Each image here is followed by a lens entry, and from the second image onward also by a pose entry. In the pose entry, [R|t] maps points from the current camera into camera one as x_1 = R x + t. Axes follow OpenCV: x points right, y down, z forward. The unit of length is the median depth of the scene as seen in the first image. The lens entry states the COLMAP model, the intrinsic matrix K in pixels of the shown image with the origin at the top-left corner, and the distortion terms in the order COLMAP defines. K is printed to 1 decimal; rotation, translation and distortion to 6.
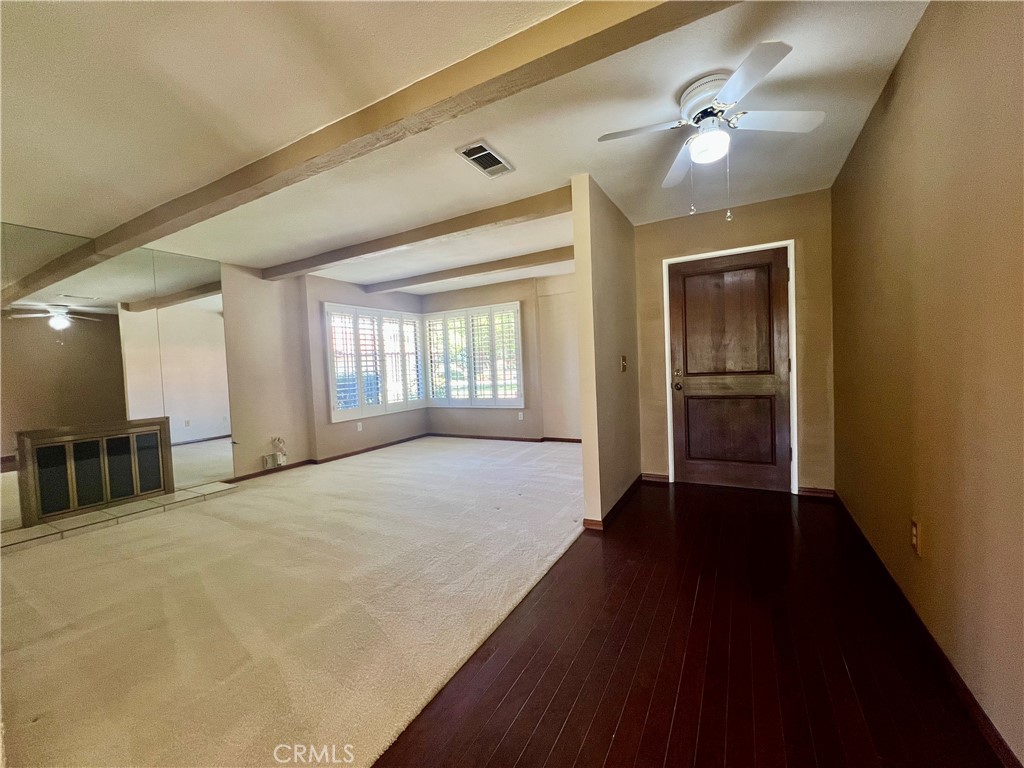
lens RADIAL K [[412.7, 0, 512.4], [0, 412.7, 382.6], [0, 0, 1]] dist [-0.003585, 0.000824]
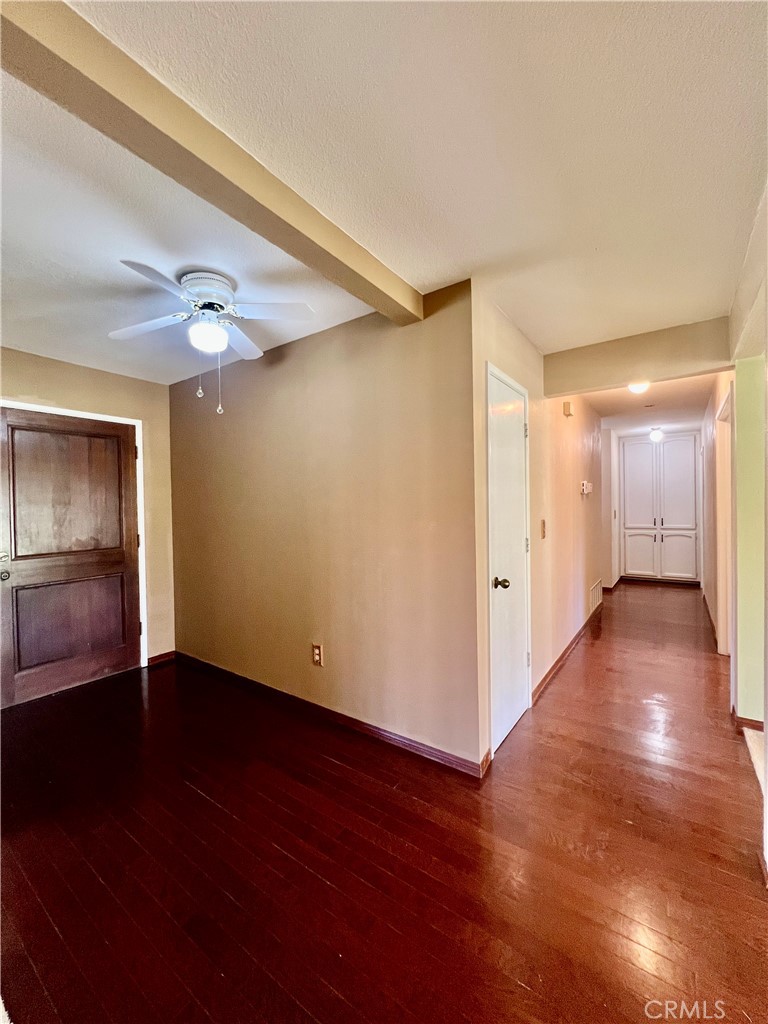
lens RADIAL K [[412.7, 0, 391.6], [0, 412.7, 506.4], [0, 0, 1]] dist [-0.003585, 0.000824]
pose [[0.098810, 0.037747, 0.994390, -0.285310], [0.048298, 0.997921, -0.042680, -0.053523], [-0.993934, 0.052245, 0.096781, 0.273662]]
